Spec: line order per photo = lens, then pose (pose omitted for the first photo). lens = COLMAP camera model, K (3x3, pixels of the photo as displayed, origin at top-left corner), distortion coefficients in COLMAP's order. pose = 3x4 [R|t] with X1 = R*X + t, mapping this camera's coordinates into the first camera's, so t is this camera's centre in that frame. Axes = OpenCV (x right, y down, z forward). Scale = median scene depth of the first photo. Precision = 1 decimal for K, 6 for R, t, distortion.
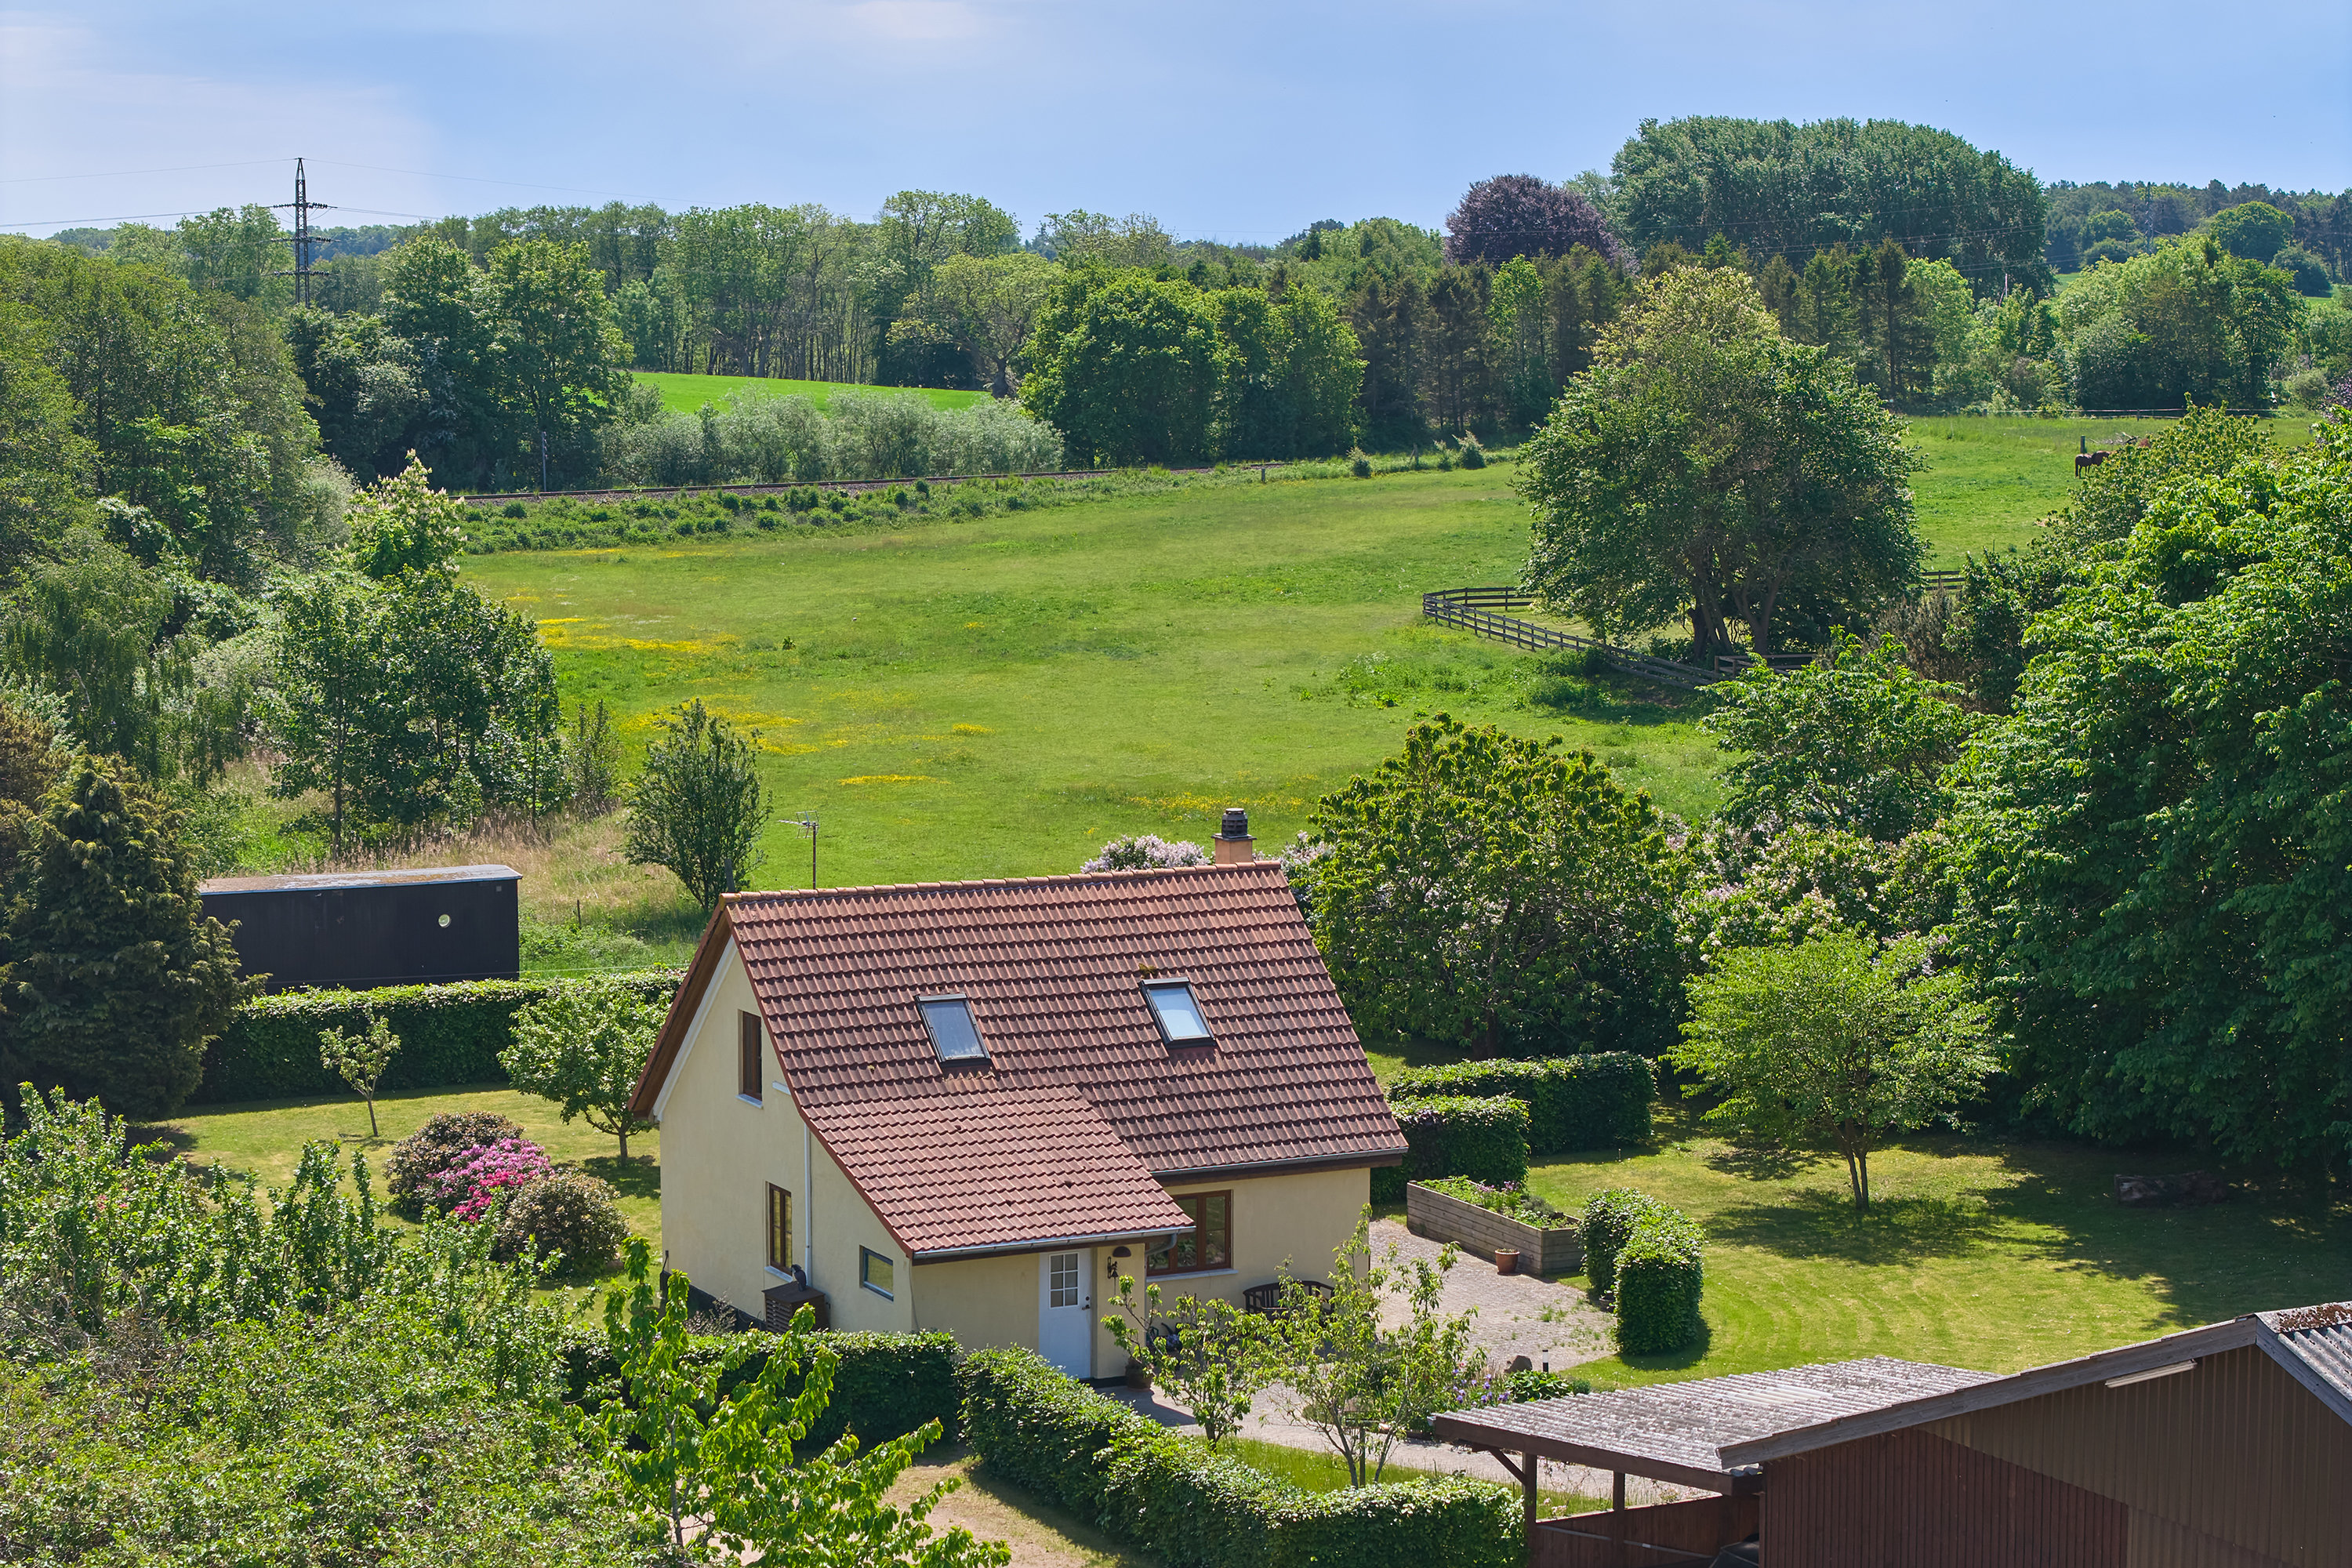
lens RADIAL K [[4617.3, 0, 1176.0], [0, 4617.3, 784.0], [0, 0, 1]] dist [-0.052214, -0.101178]
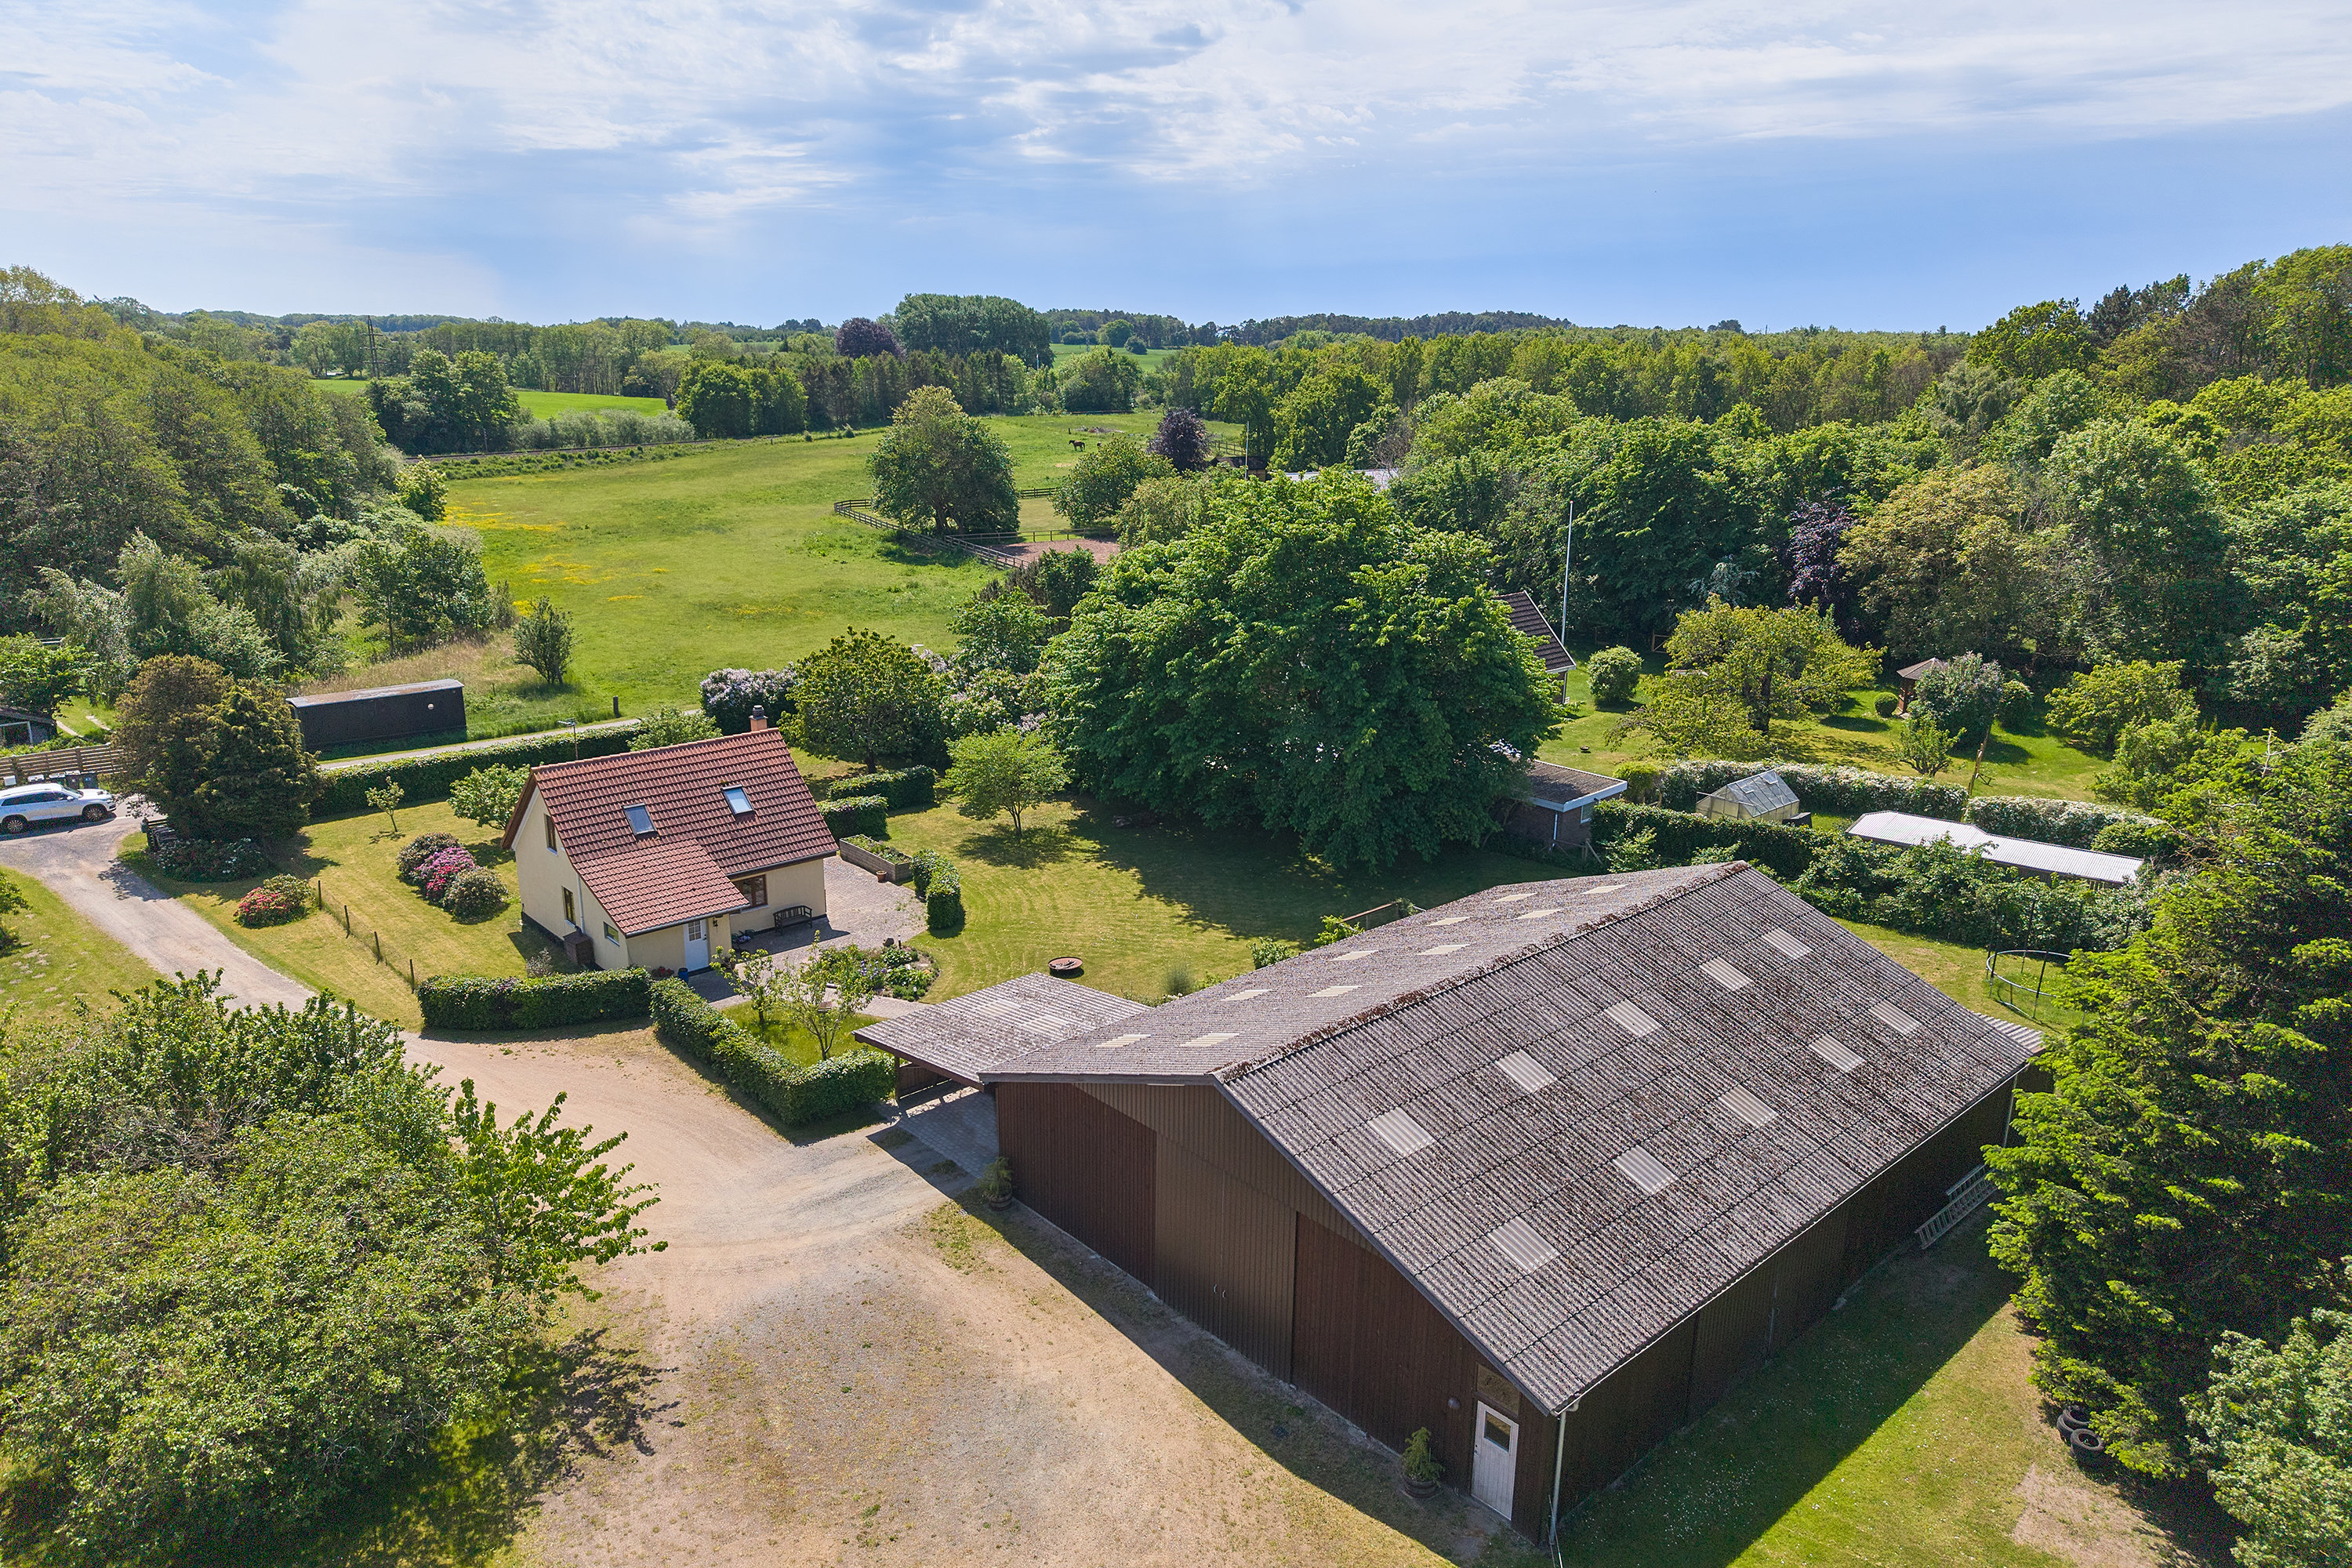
lens RADIAL K [[1590.9, 0, 1180.9], [0, 1590.9, 754.5], [0, 0, 1]] dist [0.018364, 0.002757]
pose [[0.965136, -0.068866, 0.252527, 0.004605], [0.033707, 0.989435, 0.141003, -0.025683], [-0.259569, -0.127575, 0.957261, 0.042876]]
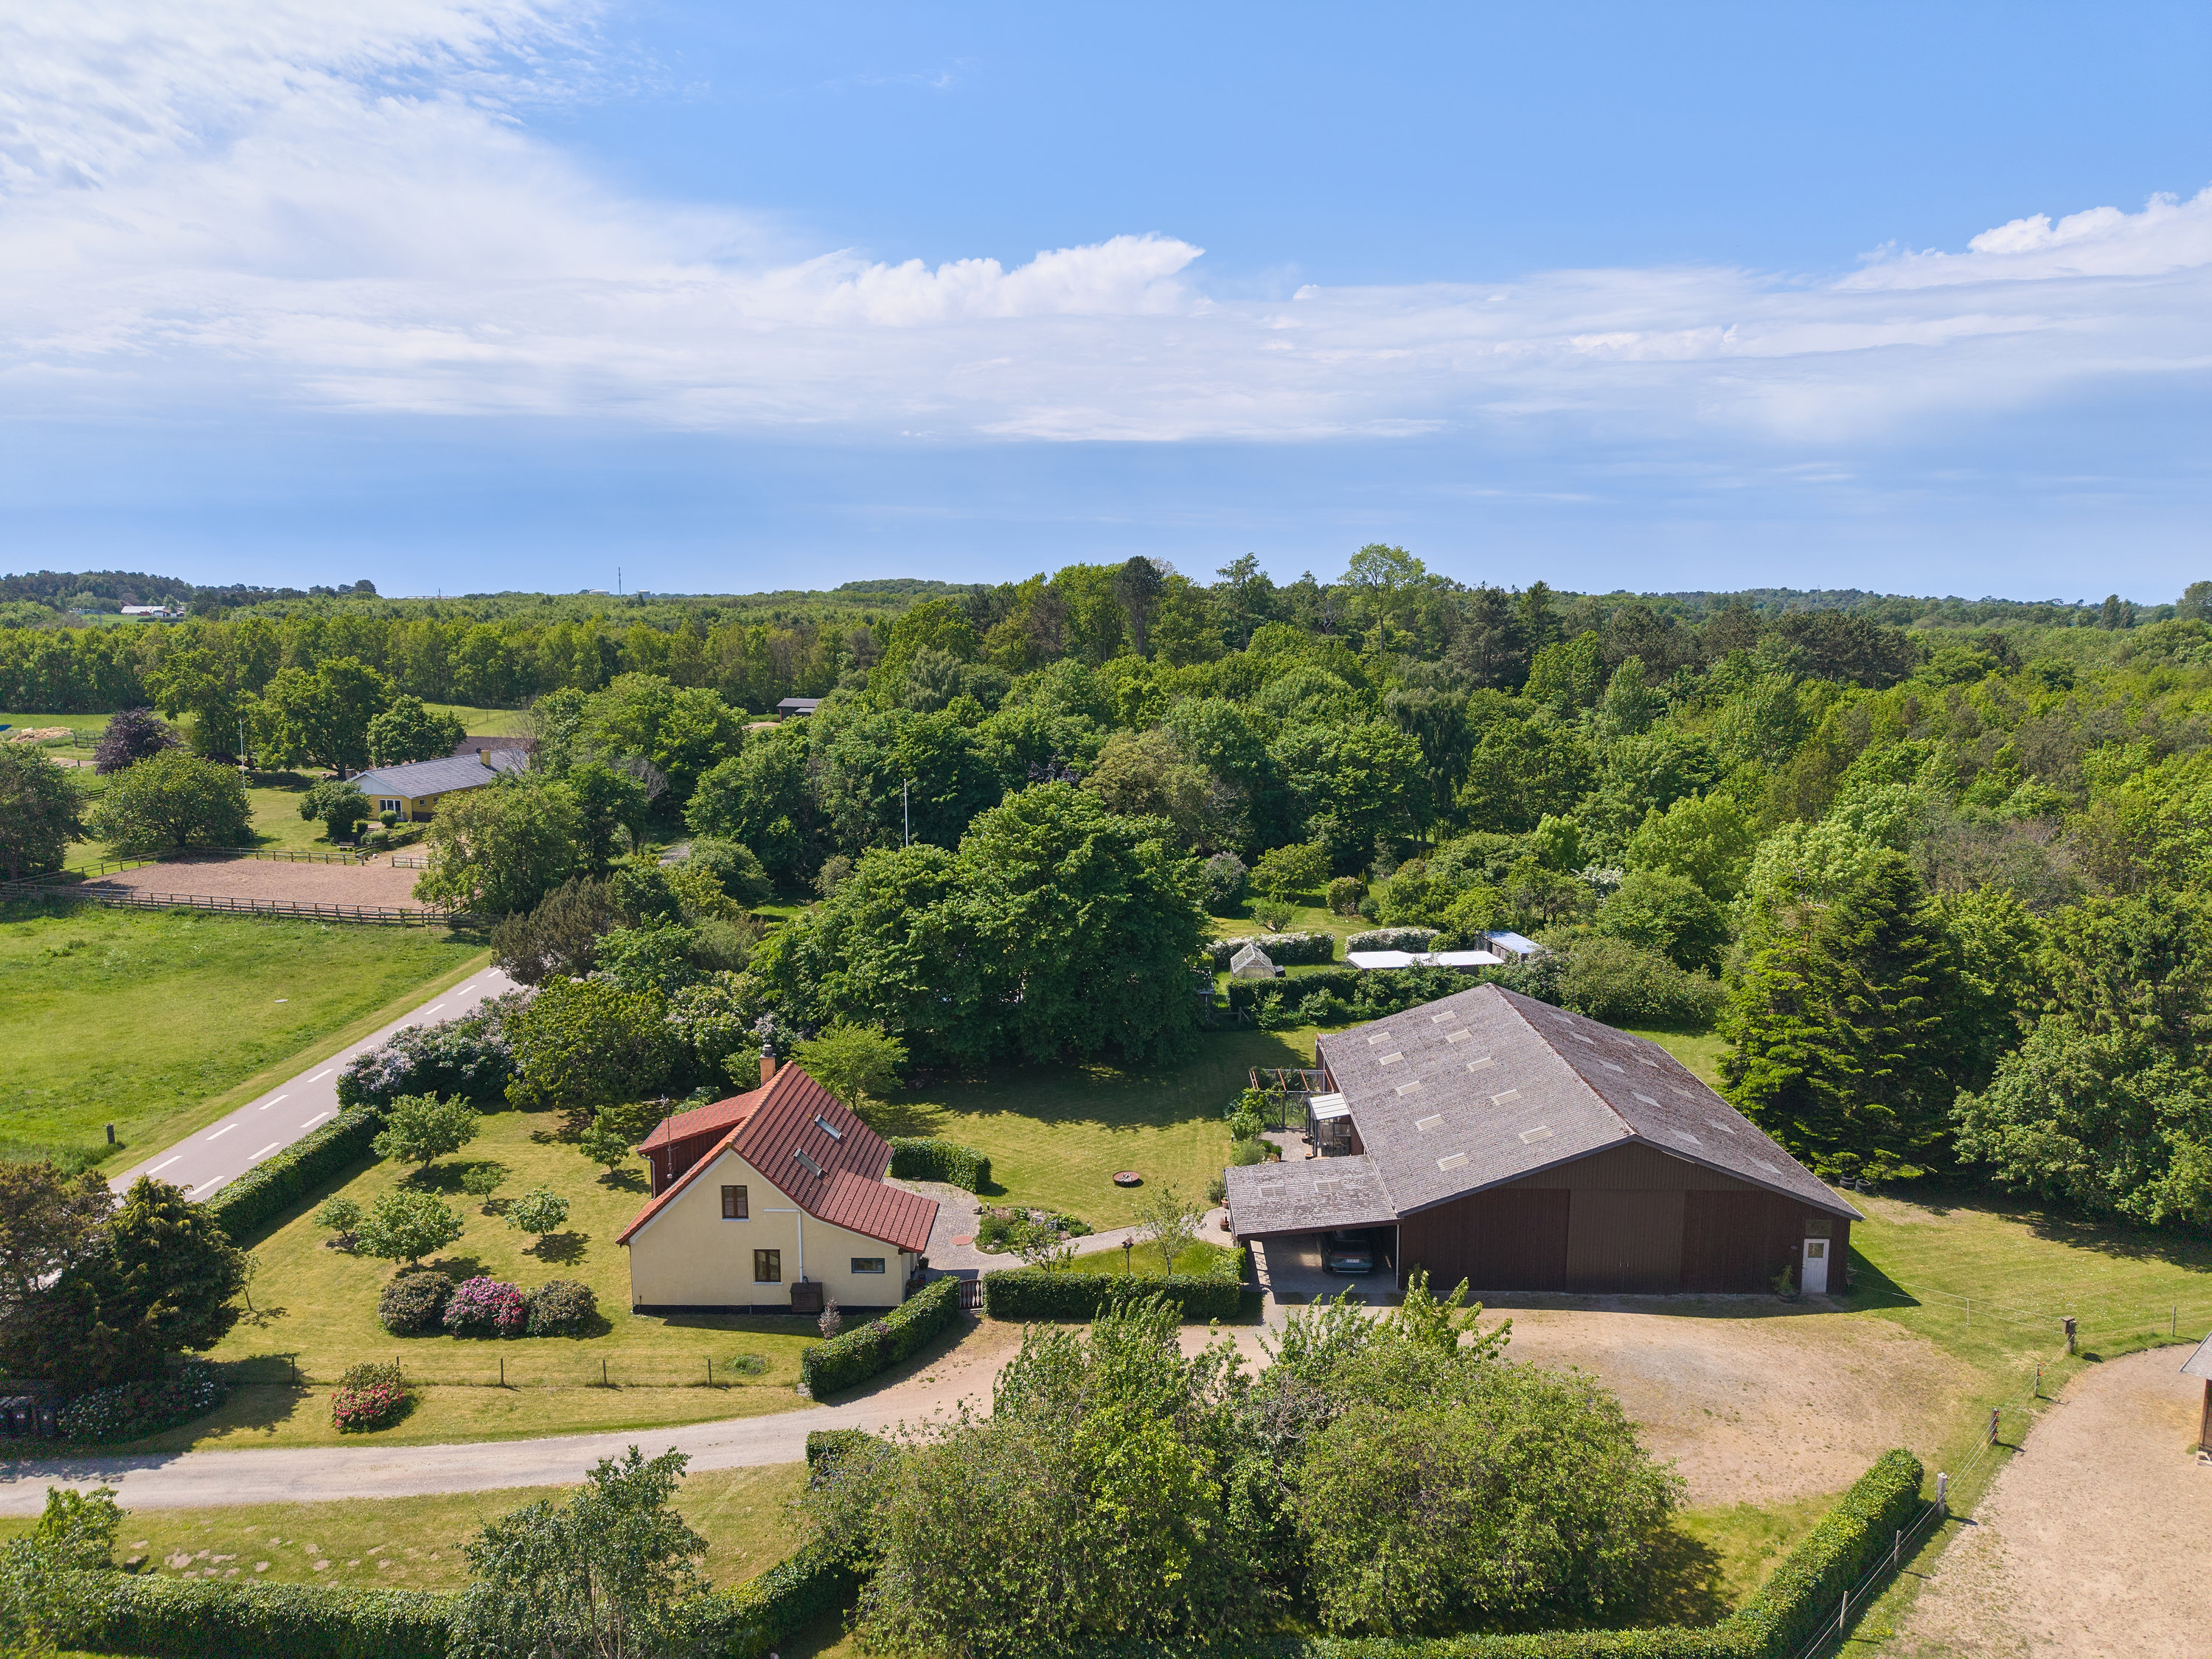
lens RADIAL K [[1482.4, 0, 1104.2], [0, 1482.4, 928.1], [0, 0, 1]] dist [0.106019, -0.072883]
pose [[0.464051, -0.205830, 0.861563, -0.194808], [0.115907, 0.978376, 0.171308, -0.058513], [-0.878192, 0.020366, 0.477874, 0.135060]]
